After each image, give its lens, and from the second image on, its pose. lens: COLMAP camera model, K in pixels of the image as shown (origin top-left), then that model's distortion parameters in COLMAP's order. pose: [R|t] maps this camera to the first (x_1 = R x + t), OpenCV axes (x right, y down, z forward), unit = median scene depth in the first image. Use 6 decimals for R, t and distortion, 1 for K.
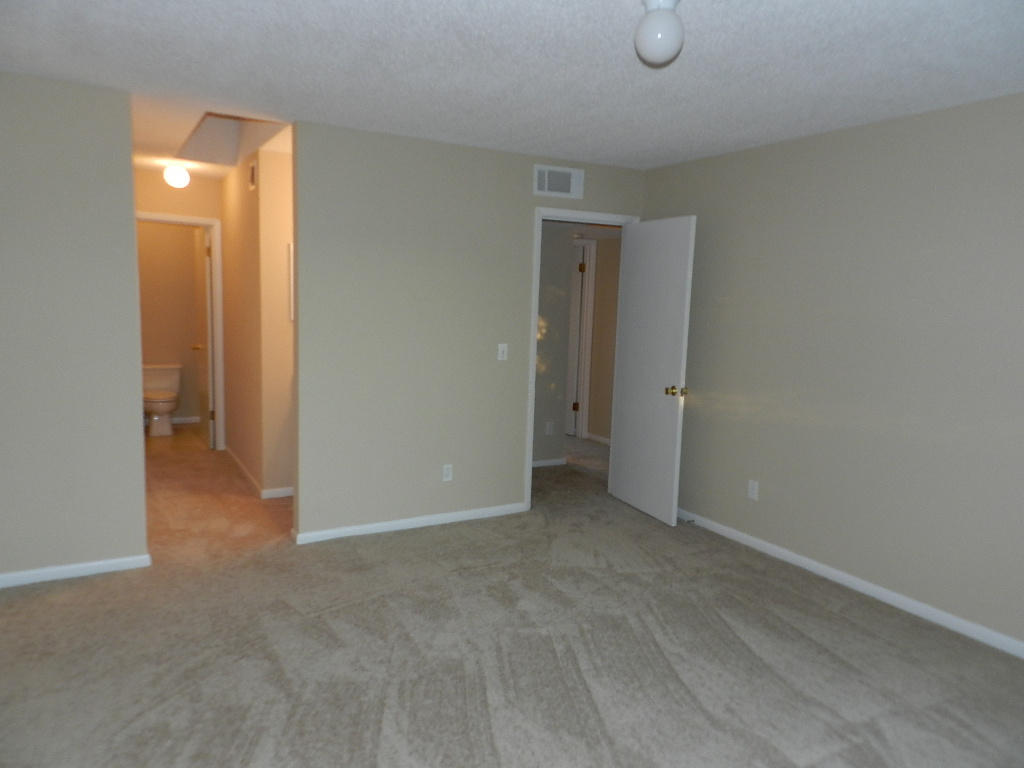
lens RADIAL K [[708.0, 0, 512.0], [0, 708.0, 384.0], [0, 0, 1]] dist [0.029410, 0.001038]
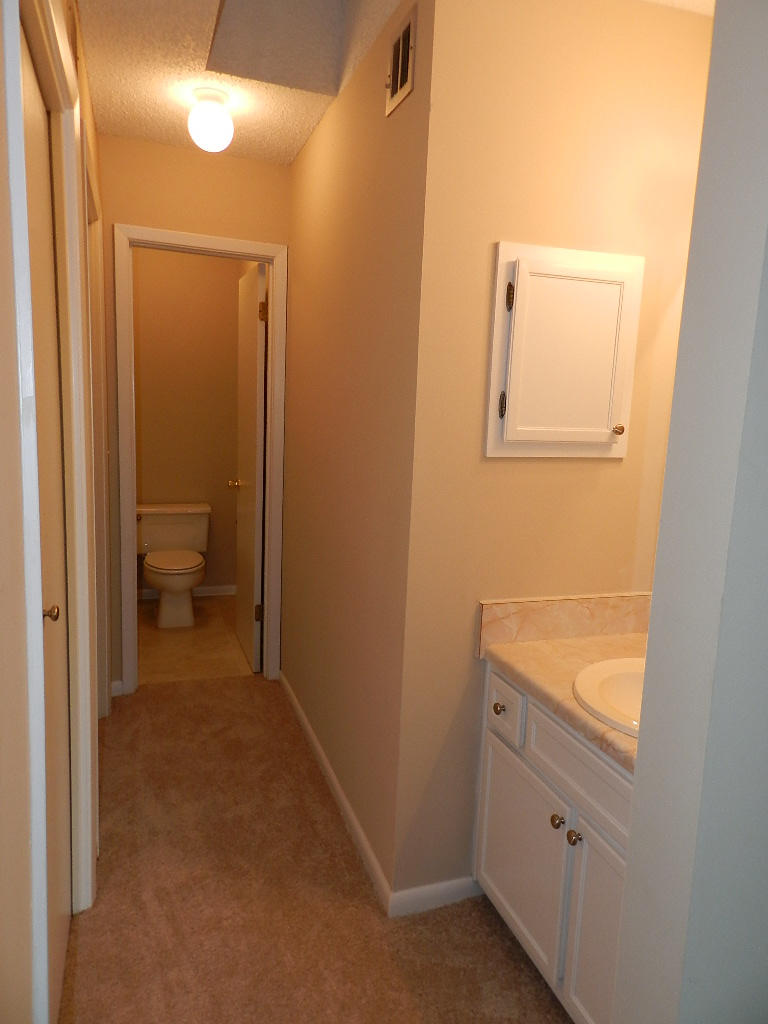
lens RADIAL K [[708.0, 0, 384.0], [0, 708.0, 512.0], [0, 0, 1]] dist [0.029410, 0.001038]
pose [[0.979858, 0.039608, -0.195730, -0.234118], [-0.034535, 0.998975, 0.029265, -0.057020], [0.196689, -0.021916, 0.980221, 0.508470]]
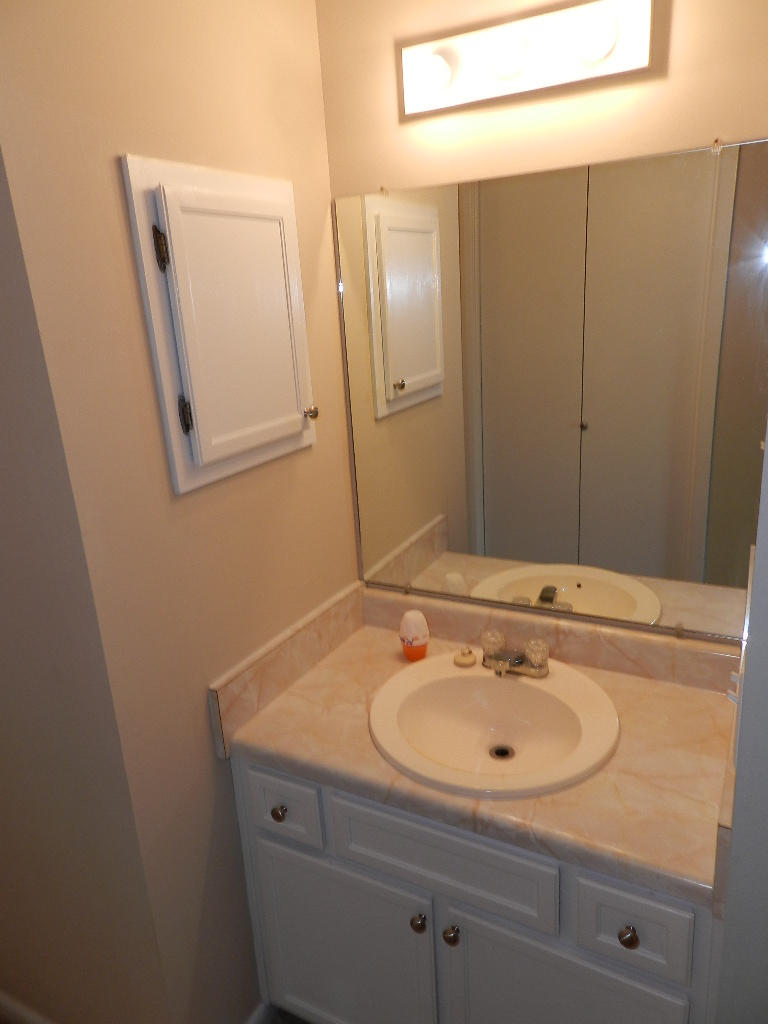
lens RADIAL K [[708.0, 0, 384.0], [0, 708.0, 512.0], [0, 0, 1]] dist [0.029410, 0.001038]
pose [[0.849064, -0.232688, 0.474285, -0.293292], [0.151992, 0.967410, 0.202524, -0.096425], [-0.505953, -0.099868, 0.856760, 0.600519]]
